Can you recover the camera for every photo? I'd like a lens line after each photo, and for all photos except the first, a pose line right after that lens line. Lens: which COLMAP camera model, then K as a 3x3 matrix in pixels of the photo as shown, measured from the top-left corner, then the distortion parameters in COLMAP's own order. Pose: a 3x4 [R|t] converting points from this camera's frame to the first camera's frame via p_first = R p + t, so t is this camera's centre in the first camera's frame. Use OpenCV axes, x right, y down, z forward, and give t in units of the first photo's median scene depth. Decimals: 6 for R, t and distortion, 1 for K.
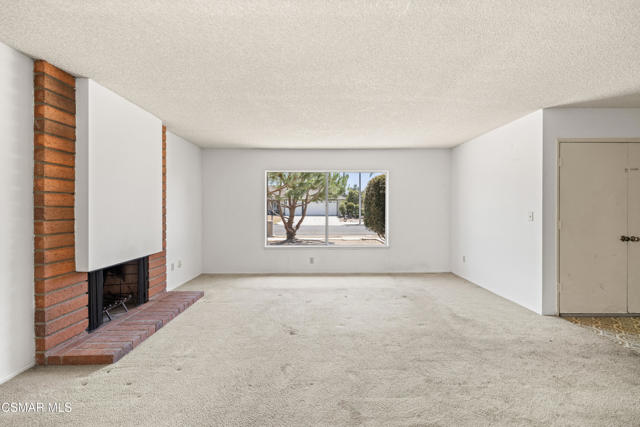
lens RADIAL K [[269.2, 0, 314.9], [0, 269.2, 211.7], [0, 0, 1]] dist [-0.002926, 0.000150]
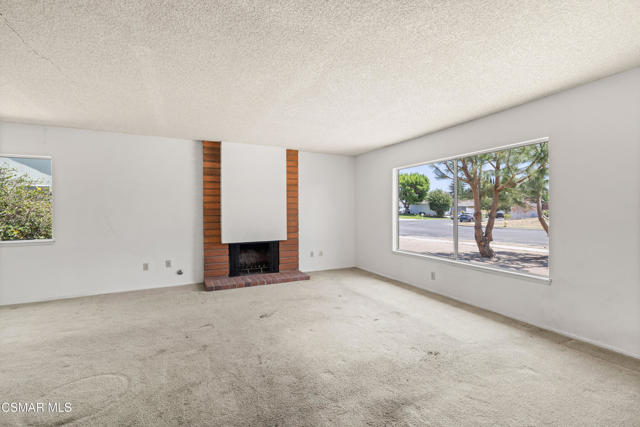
lens RADIAL K [[269.2, 0, 314.2], [0, 269.2, 211.3], [0, 0, 1]] dist [-0.002926, 0.000150]
pose [[0.455169, 0.007010, -0.890378, 1.034827], [-0.009534, 0.999950, 0.002999, -0.014112], [0.890354, 0.007124, 0.455213, 0.645038]]
